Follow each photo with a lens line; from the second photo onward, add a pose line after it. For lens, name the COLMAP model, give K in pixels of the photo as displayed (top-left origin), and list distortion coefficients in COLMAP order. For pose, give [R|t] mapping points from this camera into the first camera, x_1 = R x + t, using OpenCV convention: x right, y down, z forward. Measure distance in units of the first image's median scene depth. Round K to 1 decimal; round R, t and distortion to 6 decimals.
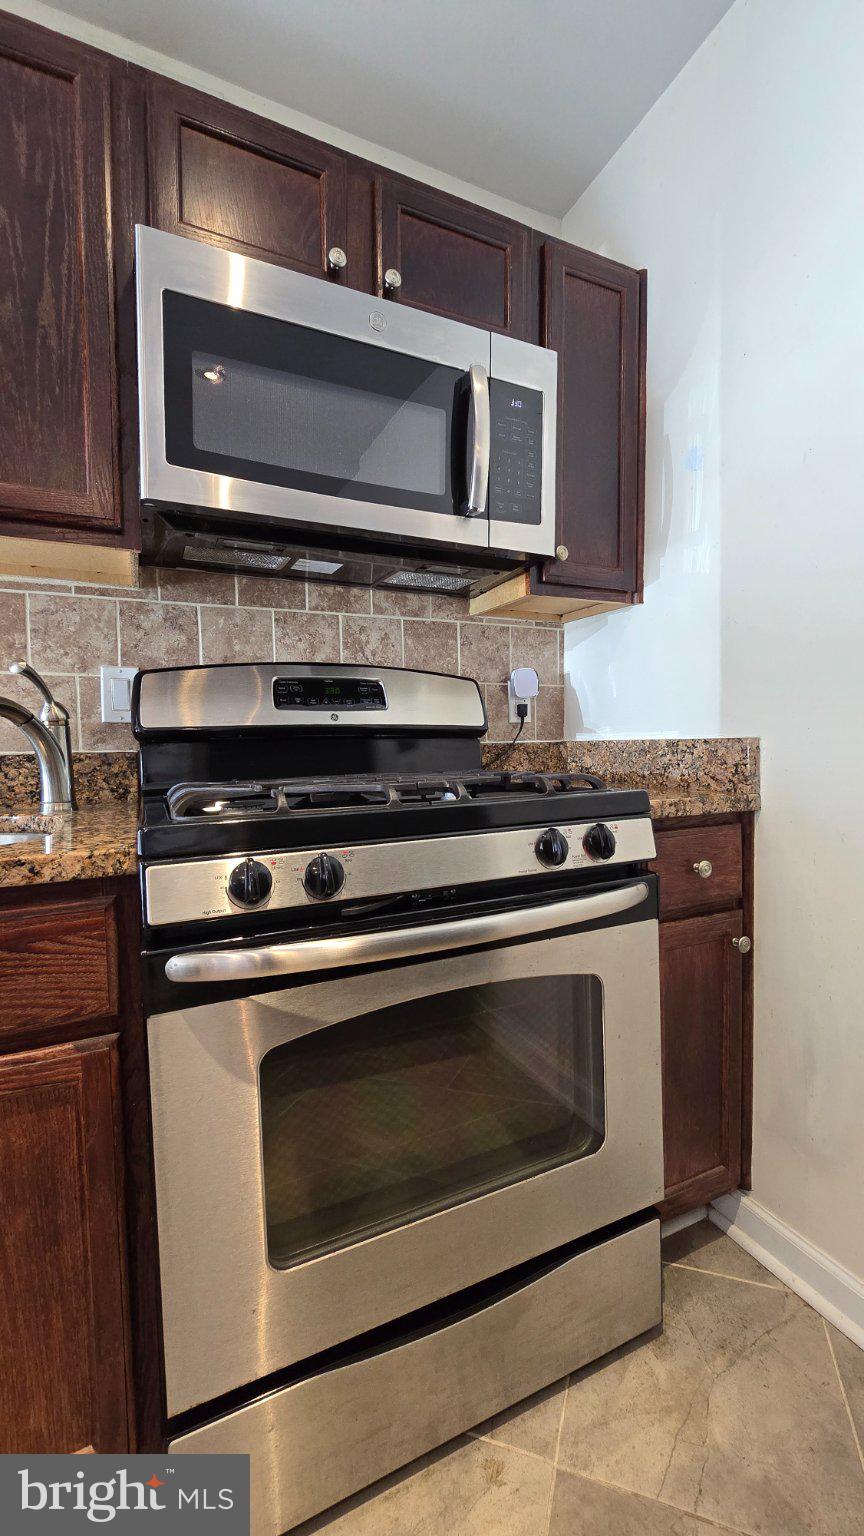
lens RADIAL K [[631.0, 0, 448.3], [0, 631.0, 765.9], [0, 0, 1]] dist [-0.007345, 0.002467]
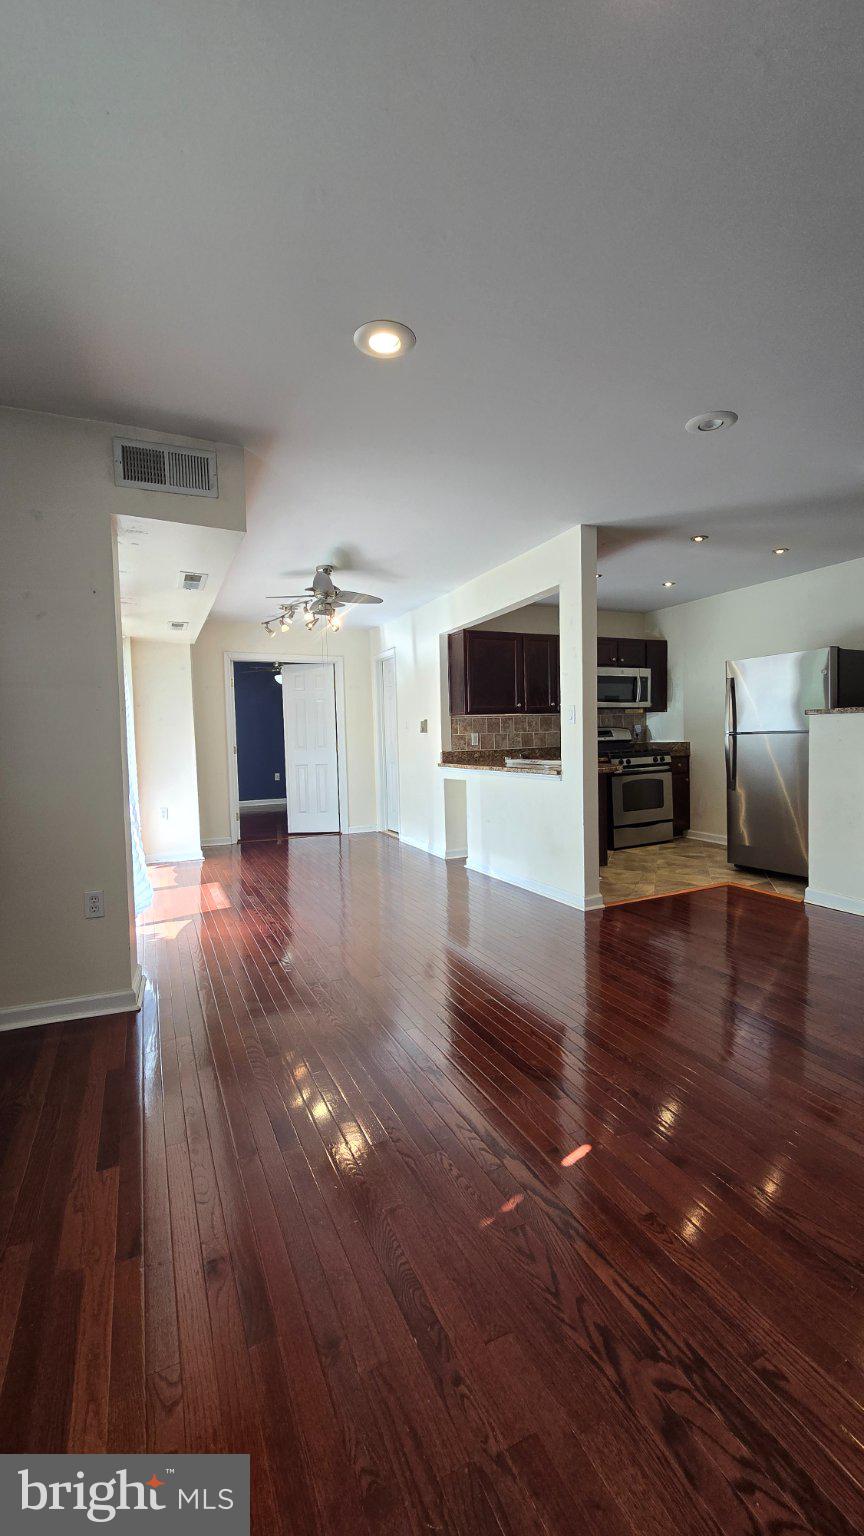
lens RADIAL K [[631.0, 0, 447.7], [0, 631.0, 770.6], [0, 0, 1]] dist [-0.007345, 0.002467]
pose [[0.999830, -0.017222, -0.006576, -1.547558], [0.017336, 0.999692, 0.017756, 0.070696], [0.006268, -0.017867, 0.999821, -4.415135]]
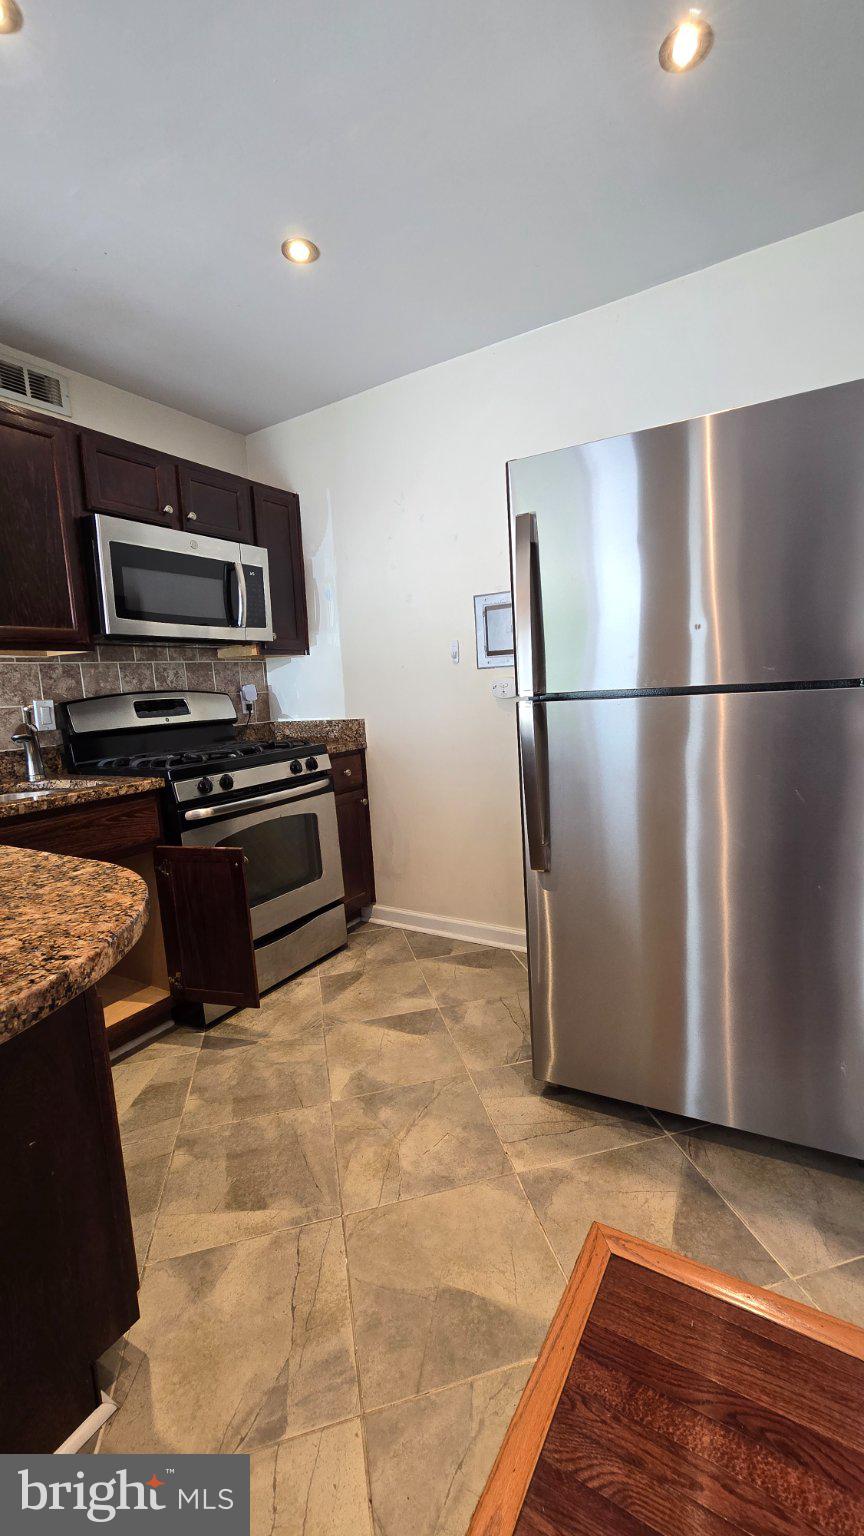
lens RADIAL K [[631.0, 0, 450.7], [0, 631.0, 768.8], [0, 0, 1]] dist [-0.007345, 0.002467]
pose [[0.837321, -0.103802, 0.536767, -0.572045], [0.065230, 0.993765, 0.090423, -0.051066], [-0.542806, -0.040700, 0.838871, -1.271469]]
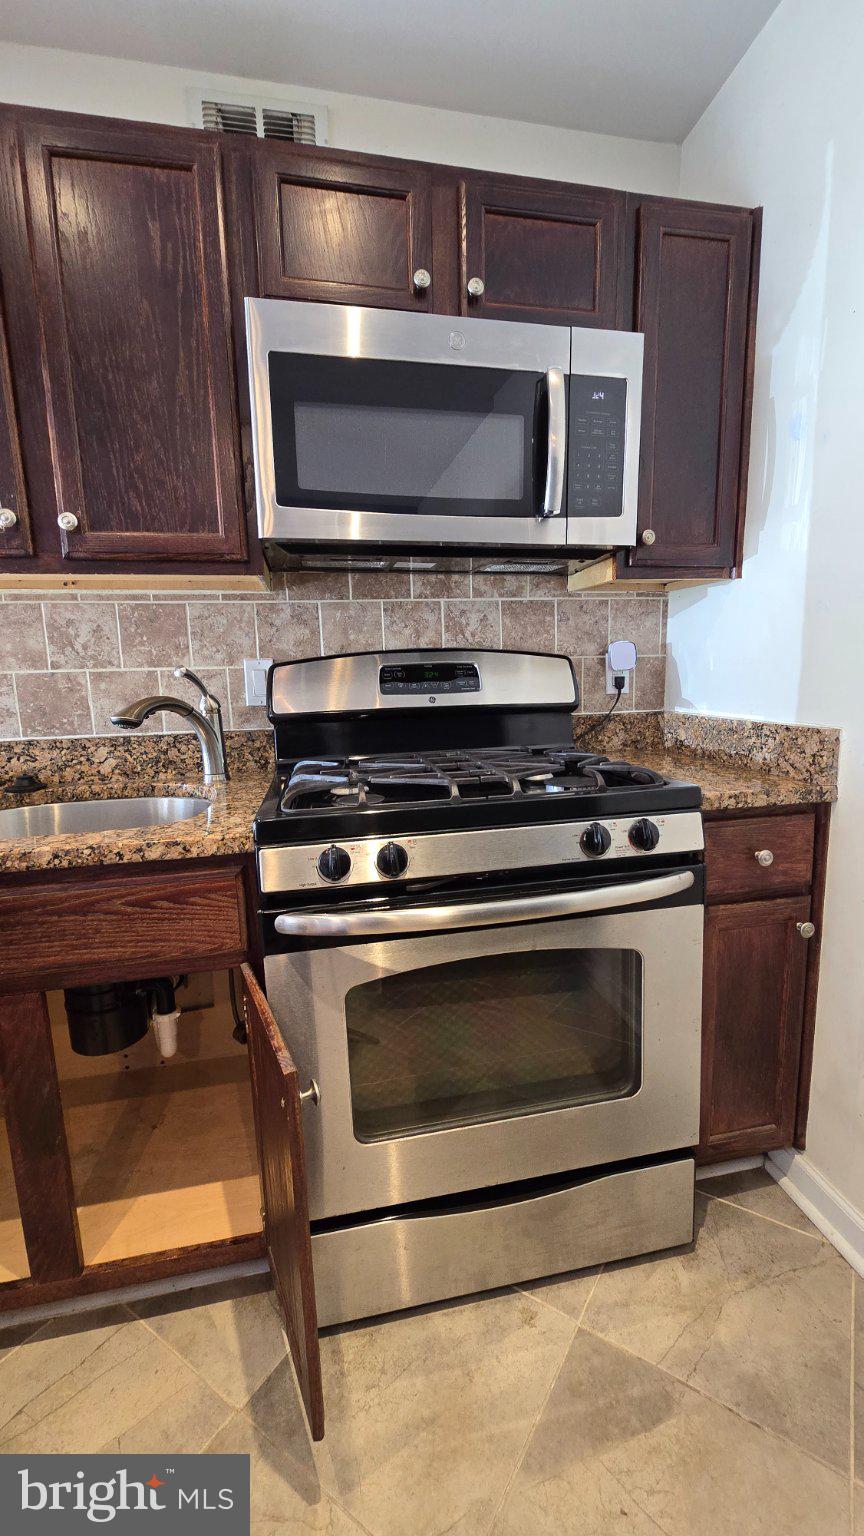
lens RADIAL K [[631.0, 0, 447.2], [0, 631.0, 767.3], [0, 0, 1]] dist [-0.007345, 0.002467]
pose [[0.970112, 0.029188, -0.240895, 0.135699], [-0.000023, 0.992751, 0.120192, -0.104143], [0.242657, -0.116595, 0.963080, -0.106119]]
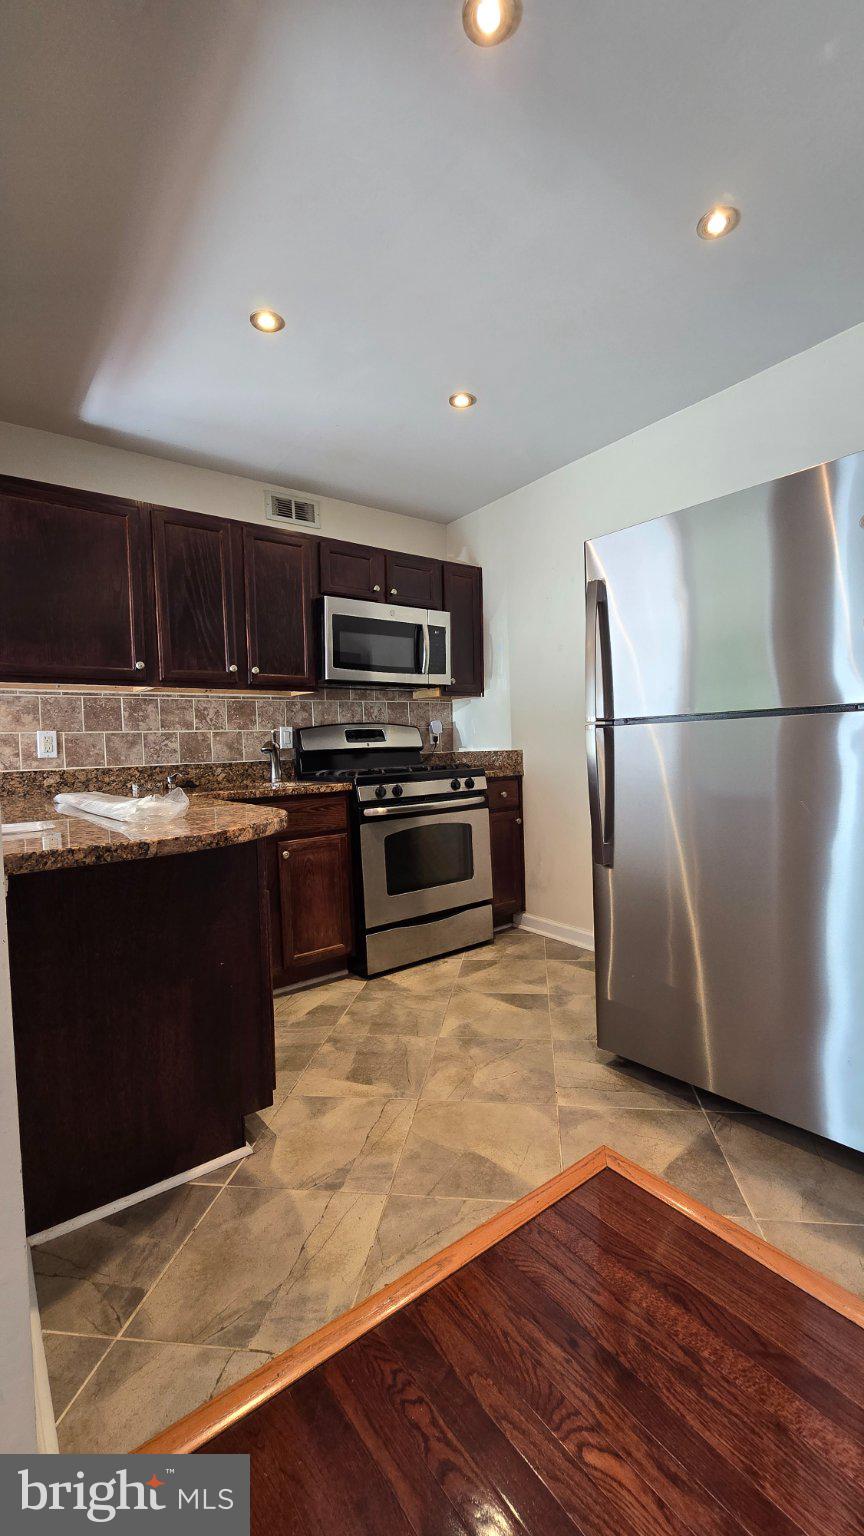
lens RADIAL K [[631.0, 0, 450.7], [0, 631.0, 768.9], [0, 0, 1]] dist [-0.007345, 0.002467]
pose [[0.978611, -0.025475, 0.204135, -0.424027], [0.027114, 0.999619, -0.005236, 0.049230], [-0.203924, 0.010659, 0.978929, -1.774830]]
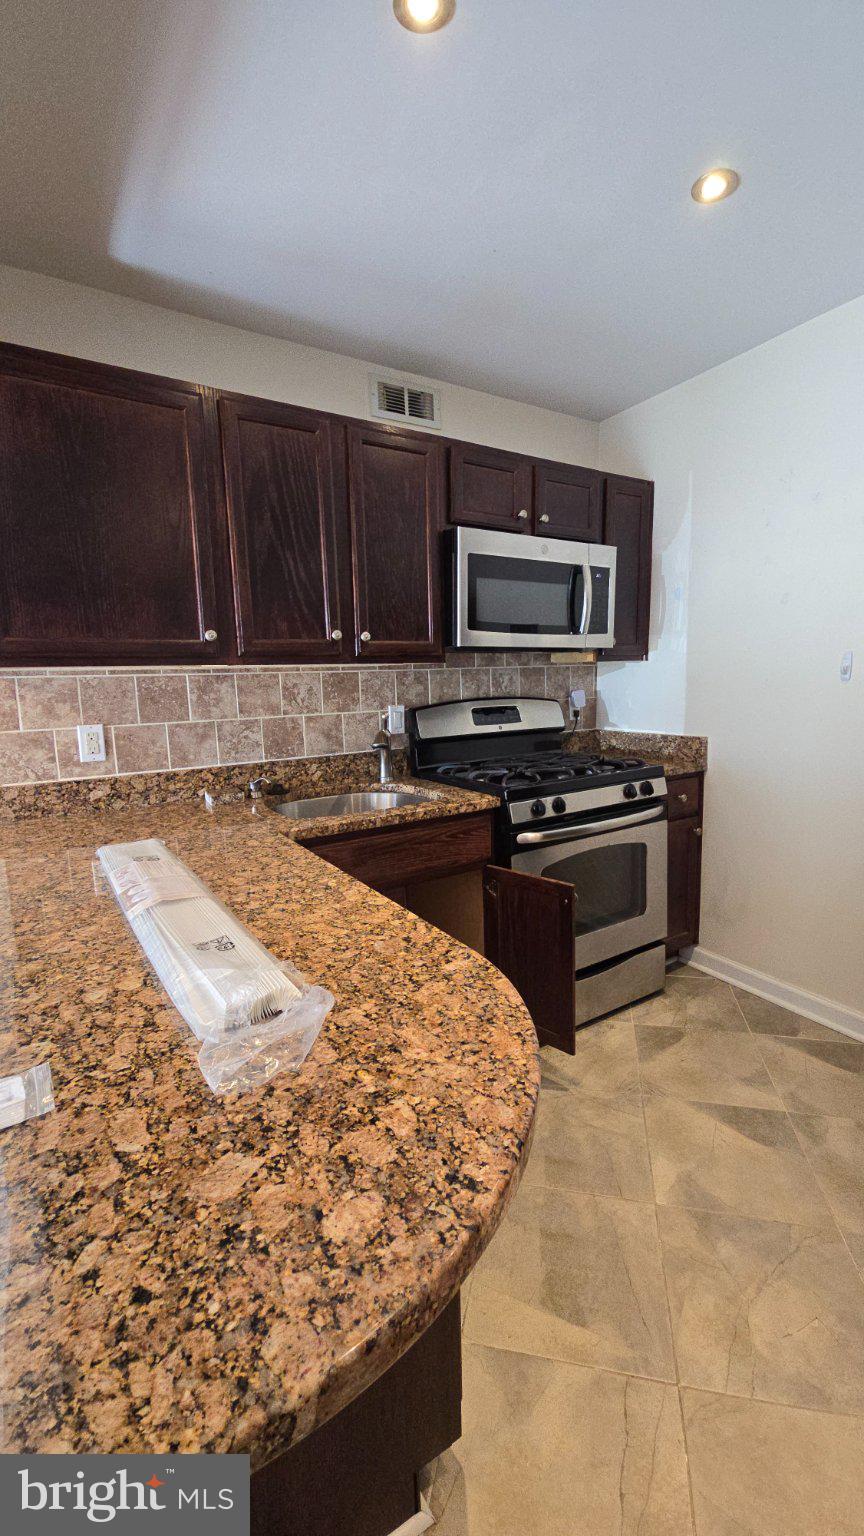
lens RADIAL K [[631.0, 0, 448.4], [0, 631.0, 766.9], [0, 0, 1]] dist [-0.007345, 0.002467]
pose [[0.993347, -0.028248, 0.111639, -0.628435], [0.016925, 0.994732, 0.101101, -0.174779], [-0.113907, -0.098539, 0.988593, -1.035117]]
